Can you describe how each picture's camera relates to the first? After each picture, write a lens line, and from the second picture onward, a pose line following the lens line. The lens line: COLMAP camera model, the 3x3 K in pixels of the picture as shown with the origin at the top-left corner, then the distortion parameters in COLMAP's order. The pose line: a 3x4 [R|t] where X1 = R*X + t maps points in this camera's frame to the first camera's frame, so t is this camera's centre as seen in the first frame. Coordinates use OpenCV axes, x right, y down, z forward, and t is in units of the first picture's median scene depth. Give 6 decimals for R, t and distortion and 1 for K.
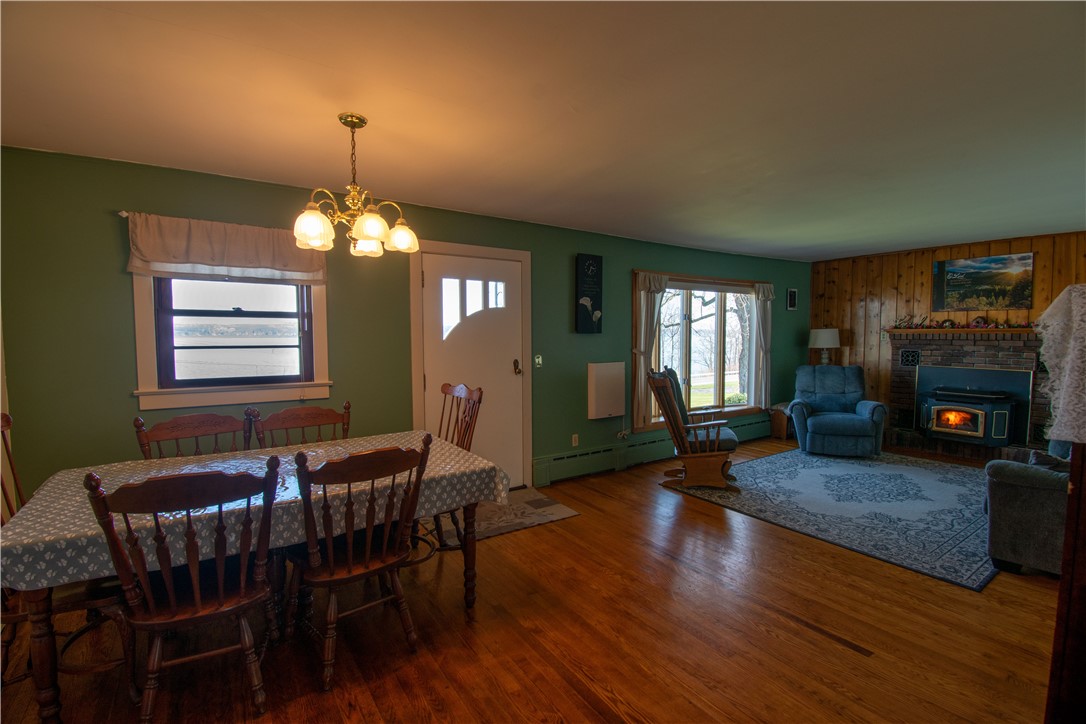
lens RADIAL K [[489.5, 0, 542.2], [0, 489.5, 363.9], [0, 0, 1]] dist [0.019879, -0.026834]
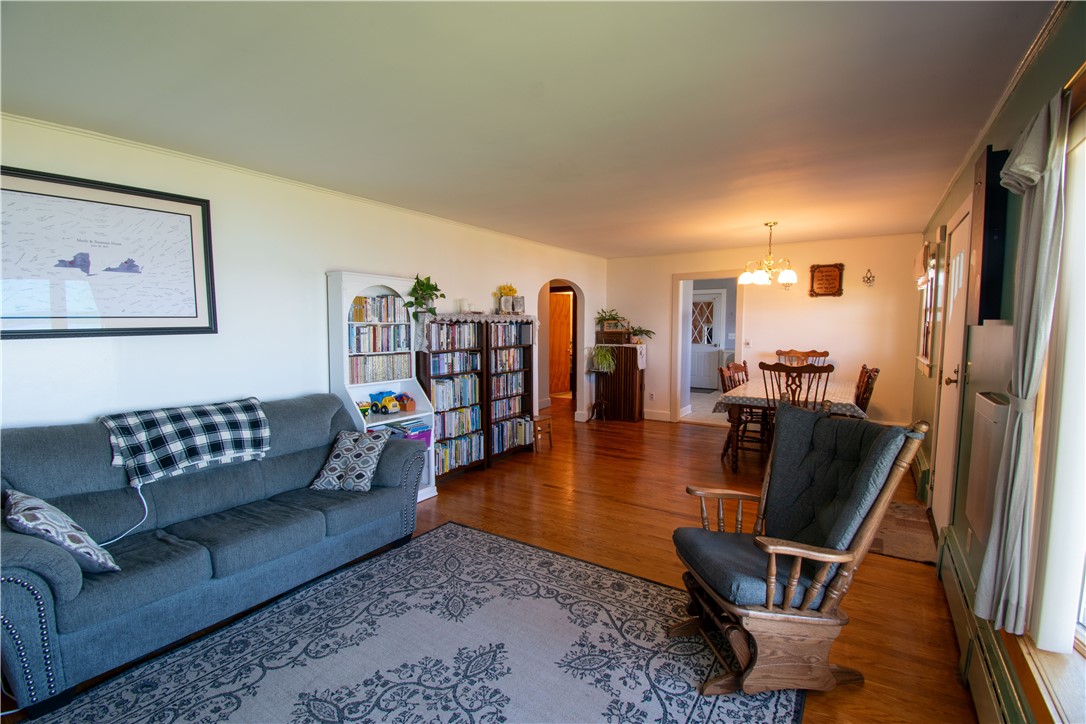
lens RADIAL K [[489.5, 0, 542.2], [0, 489.5, 363.9], [0, 0, 1]] dist [0.019879, -0.026834]
pose [[-0.923257, 0.035603, -0.382530, 0.648852], [-0.019959, 0.989907, 0.140306, -0.082181], [0.383665, 0.137173, -0.913228, 1.258175]]
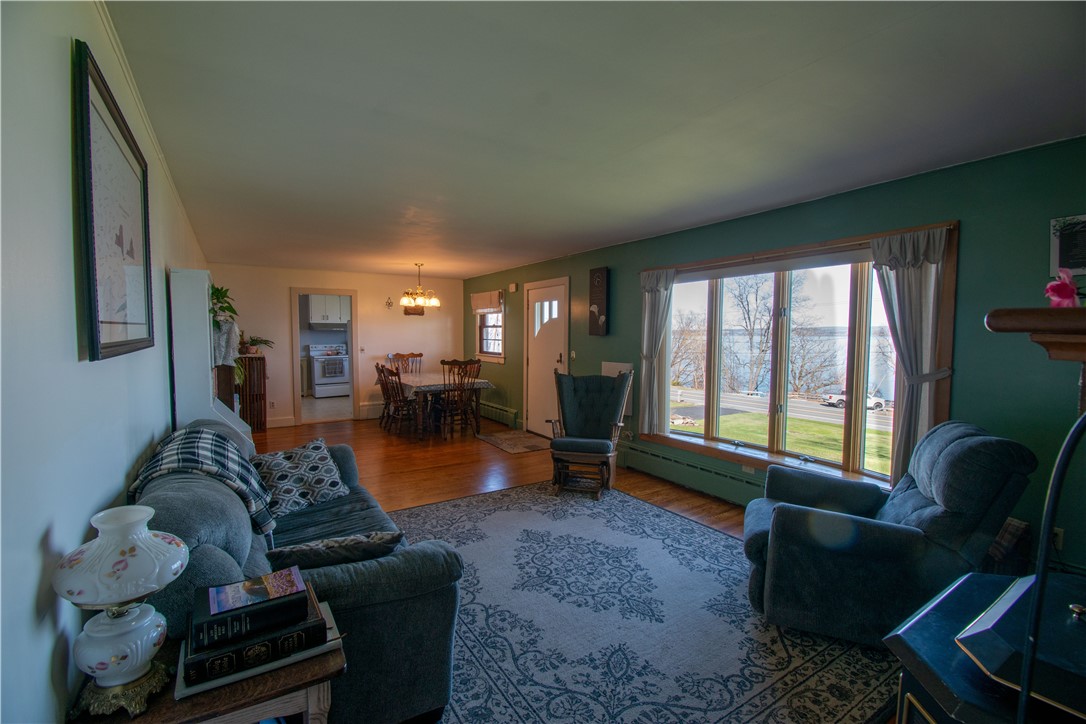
lens RADIAL K [[473.9, 0, 541.7], [0, 473.9, 362.7], [0, 0, 1]] dist [0.018242, -0.024554]
pose [[-0.028199, 0.062729, -0.997632, 1.222768], [-0.065884, 0.995742, 0.064472, -0.060924], [0.997429, 0.067546, -0.023946, 0.888783]]
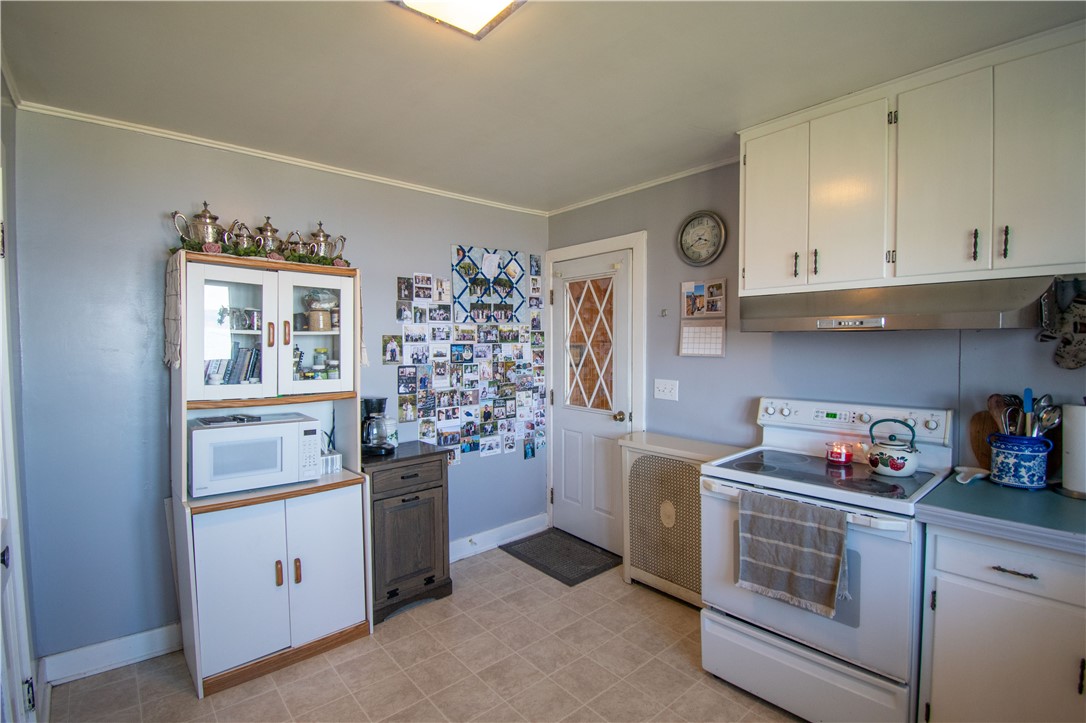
lens RADIAL K [[504.9, 0, 565.5], [0, 504.9, 363.4], [0, 0, 1]] dist [-0.000062, -0.000204]
pose [[-0.987509, 0.008841, -0.157313, -0.706887], [-0.007759, 0.994485, 0.104596, -0.018315], [0.157370, 0.104510, -0.981994, 0.222569]]
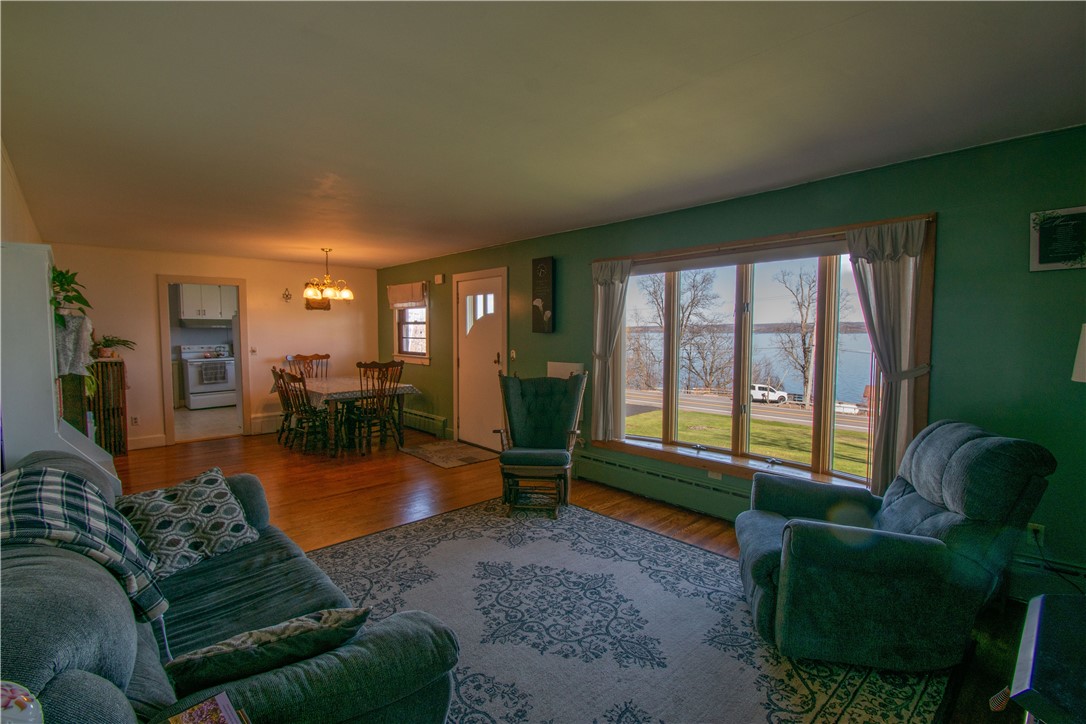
lens RADIAL K [[499.6, 0, 541.7], [0, 499.6, 362.2], [0, 0, 1]] dist [0.021141, -0.027570]
pose [[0.148540, 0.062719, -0.986915, 1.151218], [-0.062302, 0.996598, 0.053957, -0.056270], [0.986942, 0.053472, 0.151942, 0.829296]]
